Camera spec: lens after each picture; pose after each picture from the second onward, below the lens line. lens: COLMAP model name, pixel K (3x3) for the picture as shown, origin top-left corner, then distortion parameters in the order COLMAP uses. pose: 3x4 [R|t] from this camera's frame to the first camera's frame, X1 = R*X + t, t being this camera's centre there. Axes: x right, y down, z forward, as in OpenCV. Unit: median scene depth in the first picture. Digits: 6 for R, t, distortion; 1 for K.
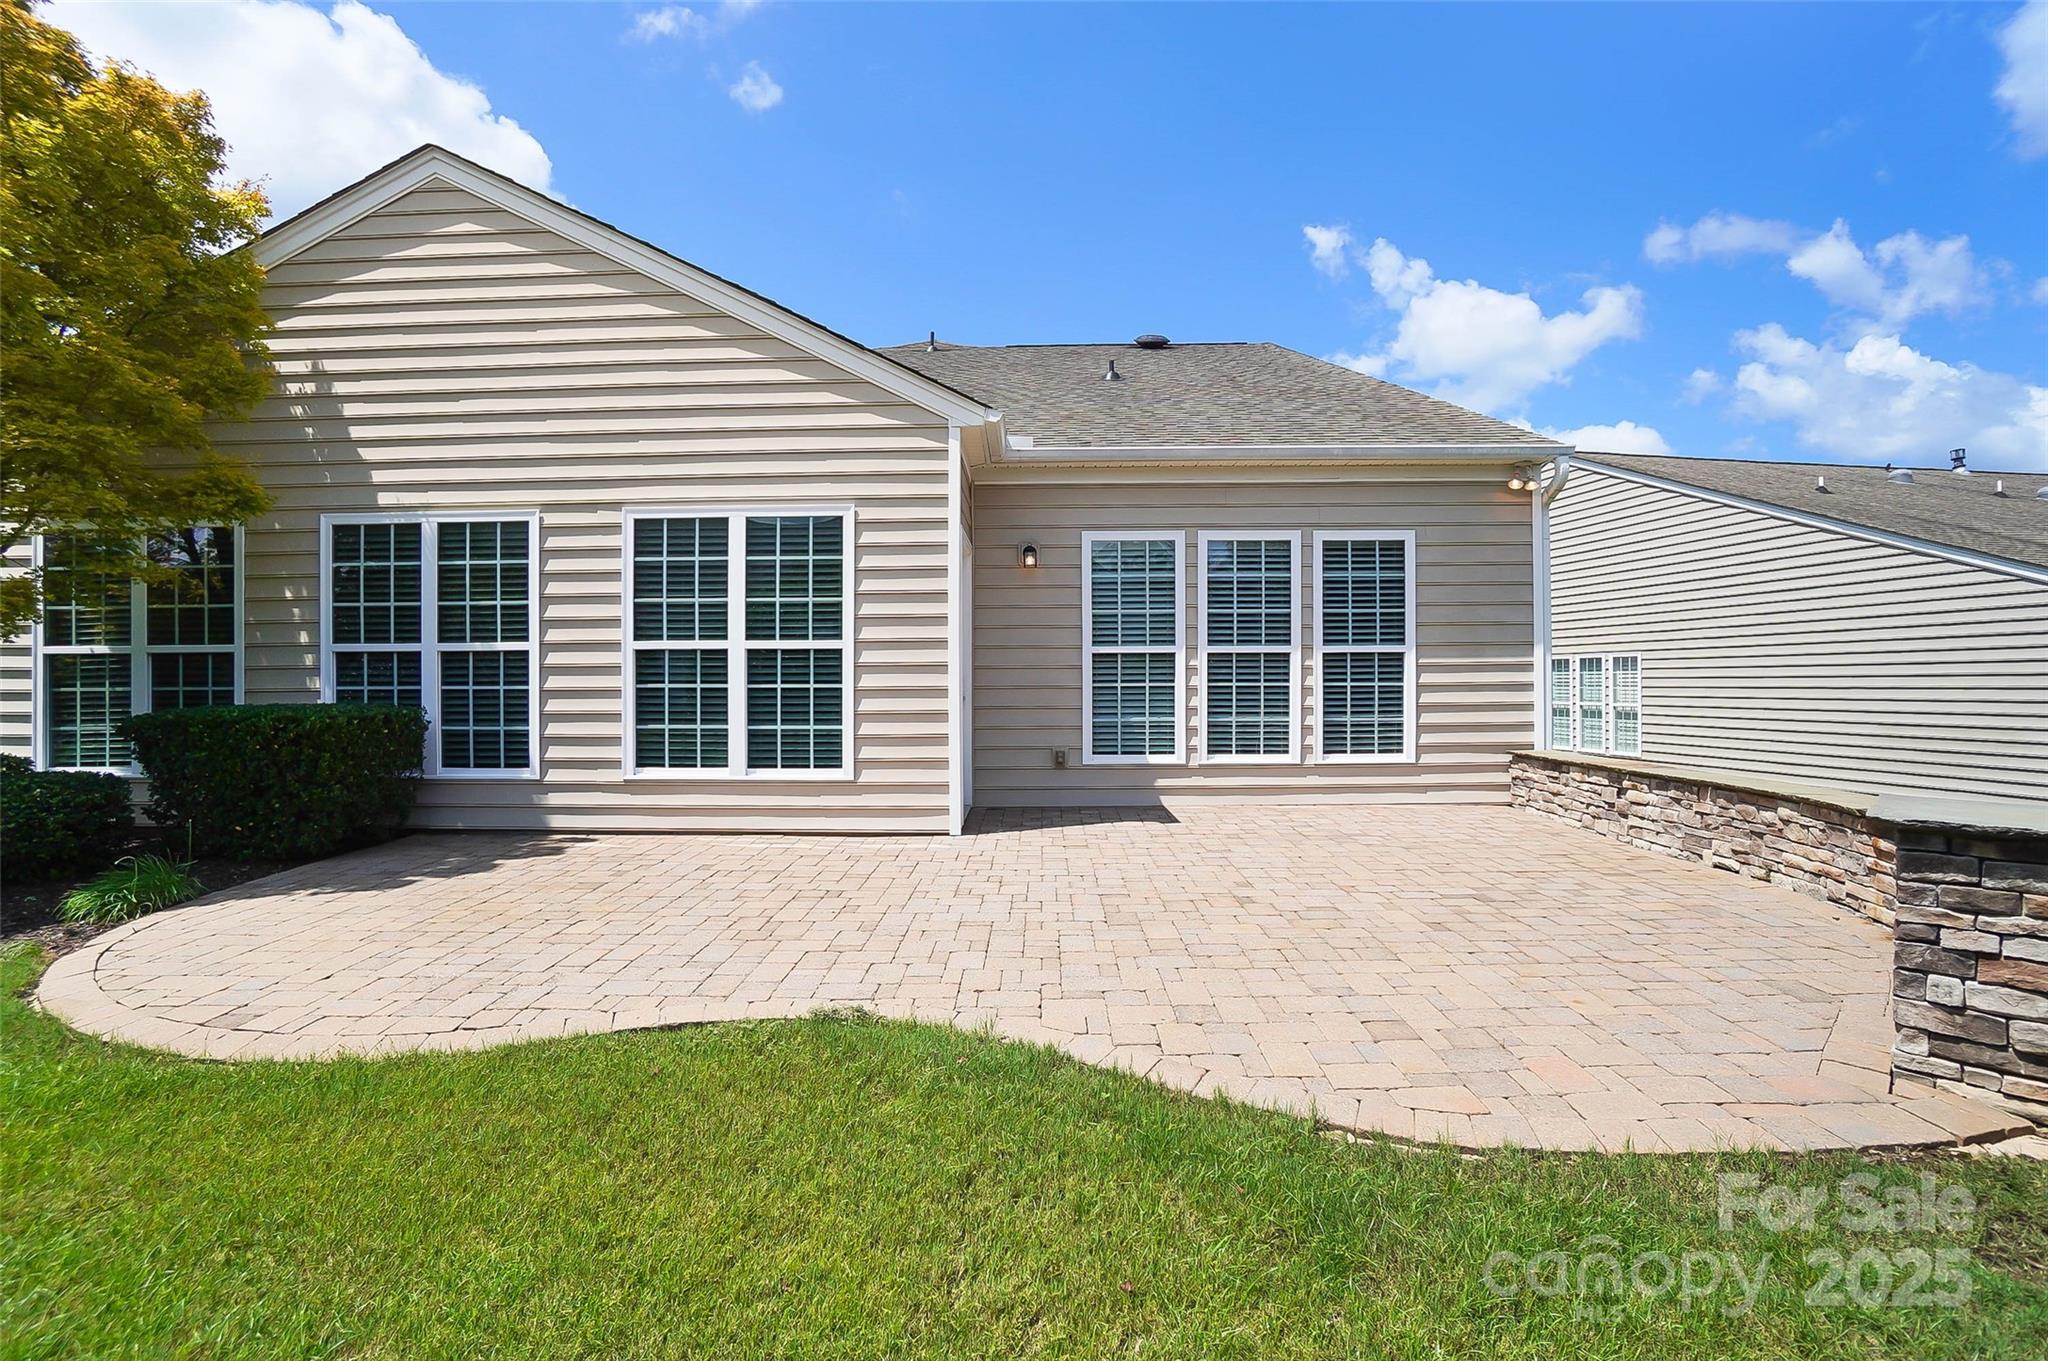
lens RADIAL K [[899.5, 0, 1026.7], [0, 899.5, 671.4], [0, 0, 1]] dist [-0.002027, -0.000440]
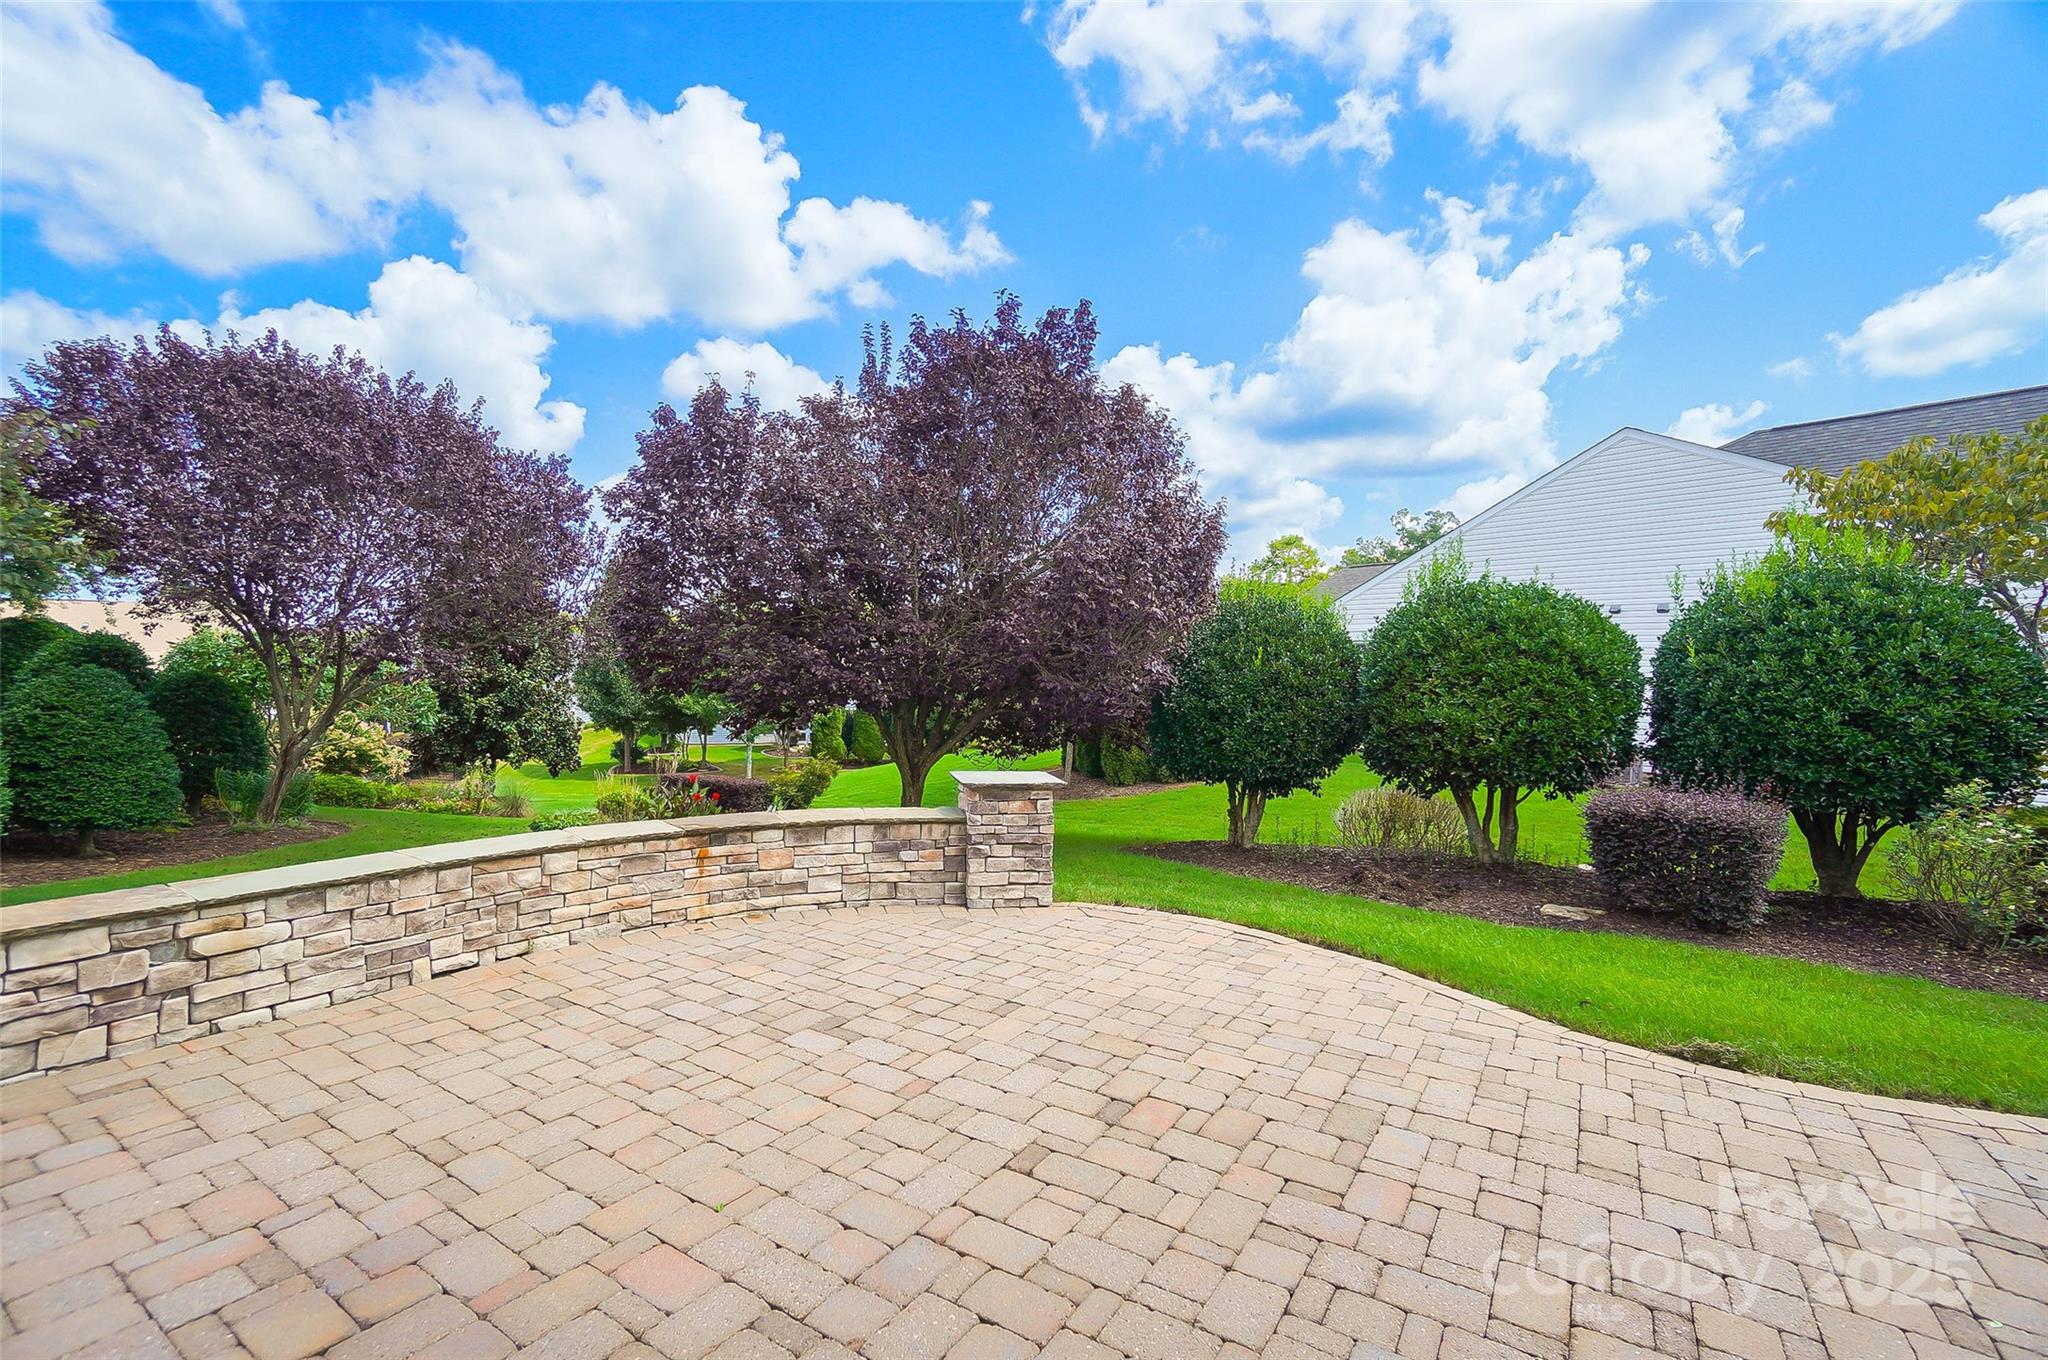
lens RADIAL K [[872.9, 0, 1024.0], [0, 872.9, 680.0], [0, 0, 1]] dist [0.000040, -0.000010]
pose [[-0.842436, -0.026418, 0.538149, -0.030374], [-0.029321, 0.999565, 0.003170, -0.054786], [-0.537998, -0.013108, -0.842844, 1.698716]]
